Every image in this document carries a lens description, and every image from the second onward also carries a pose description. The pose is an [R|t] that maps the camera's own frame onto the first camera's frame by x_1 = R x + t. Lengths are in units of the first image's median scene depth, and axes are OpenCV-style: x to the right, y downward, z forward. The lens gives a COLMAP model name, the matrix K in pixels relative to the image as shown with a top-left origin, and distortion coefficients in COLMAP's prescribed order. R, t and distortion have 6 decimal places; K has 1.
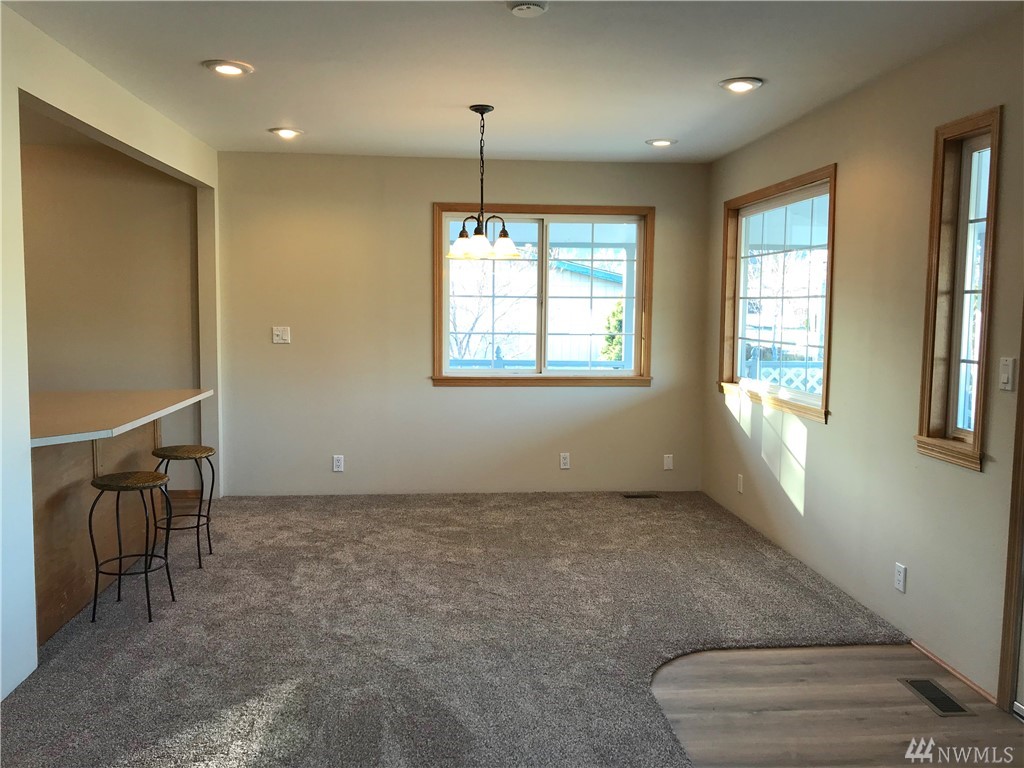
lens RADIAL K [[835.0, 0, 516.1], [0, 835.0, 381.9], [0, 0, 1]] dist [0.067034, -0.090988]
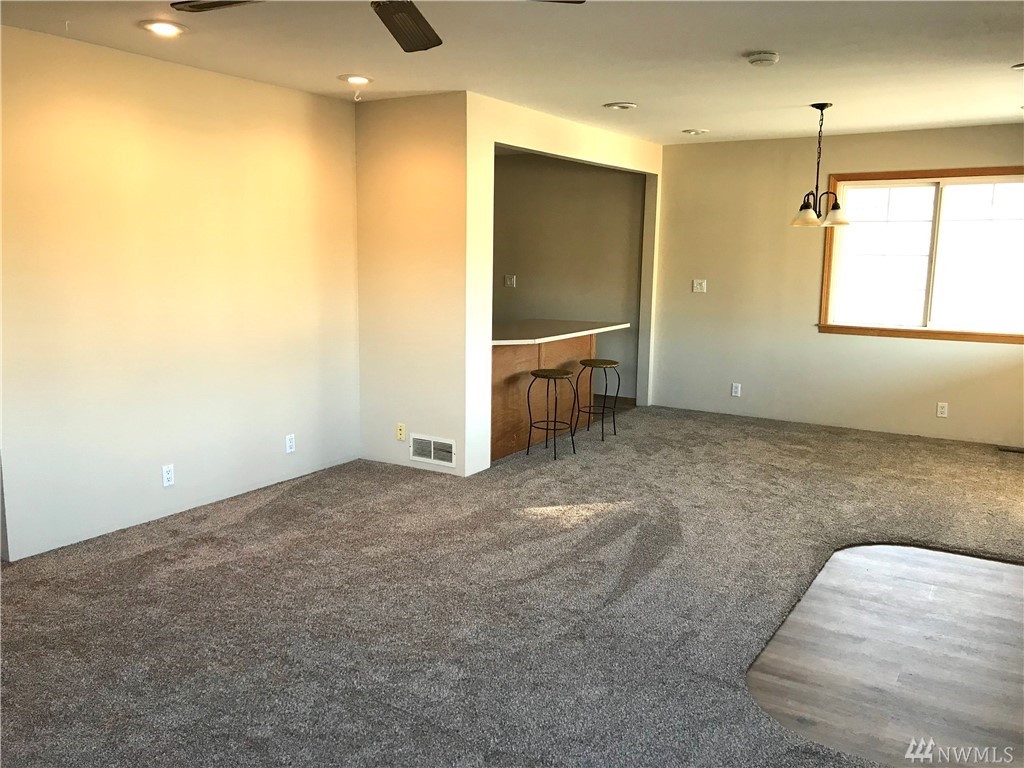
lens RADIAL K [[835.0, 0, 516.1], [0, 835.0, 381.9], [0, 0, 1]] dist [0.067034, -0.090988]
pose [[0.793083, 0.090960, -0.602283, 0.362749], [-0.056848, 0.995525, 0.075493, 0.011729], [0.606455, -0.025633, 0.794705, -0.256349]]
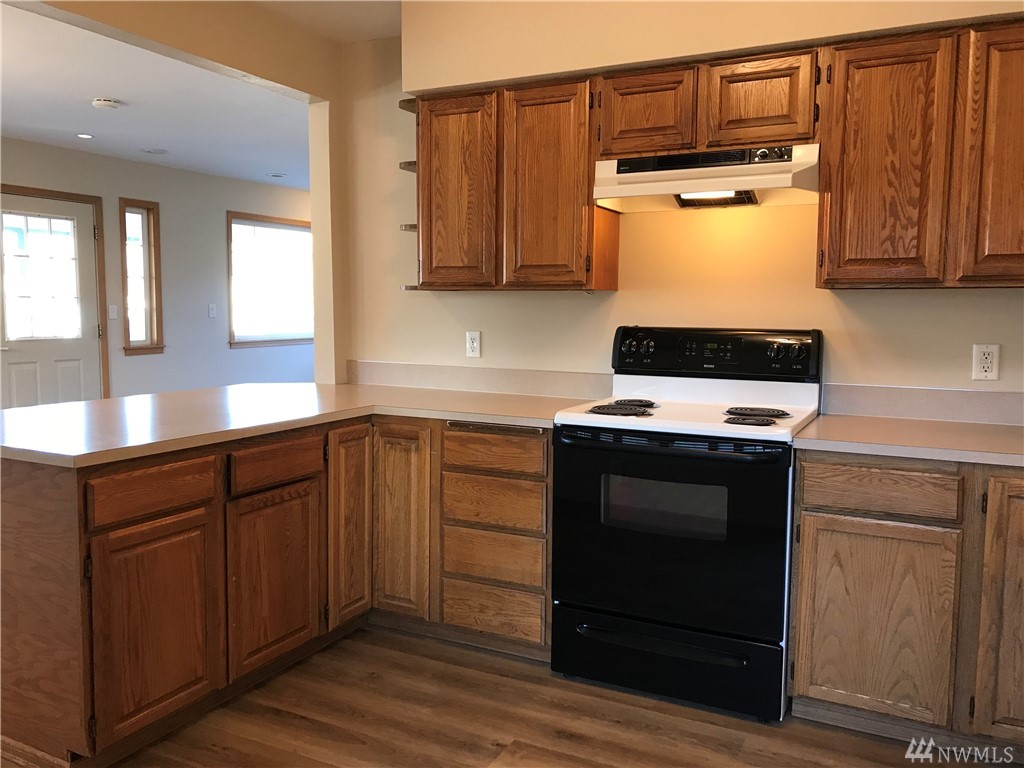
lens RADIAL K [[835.0, 0, 516.1], [0, 835.0, 381.9], [0, 0, 1]] dist [0.067034, -0.090988]
pose [[0.536065, -0.084713, 0.839915, -1.016710], [0.066941, 0.996085, 0.057740, 0.012603], [-0.841518, 0.025272, 0.539637, -0.103486]]
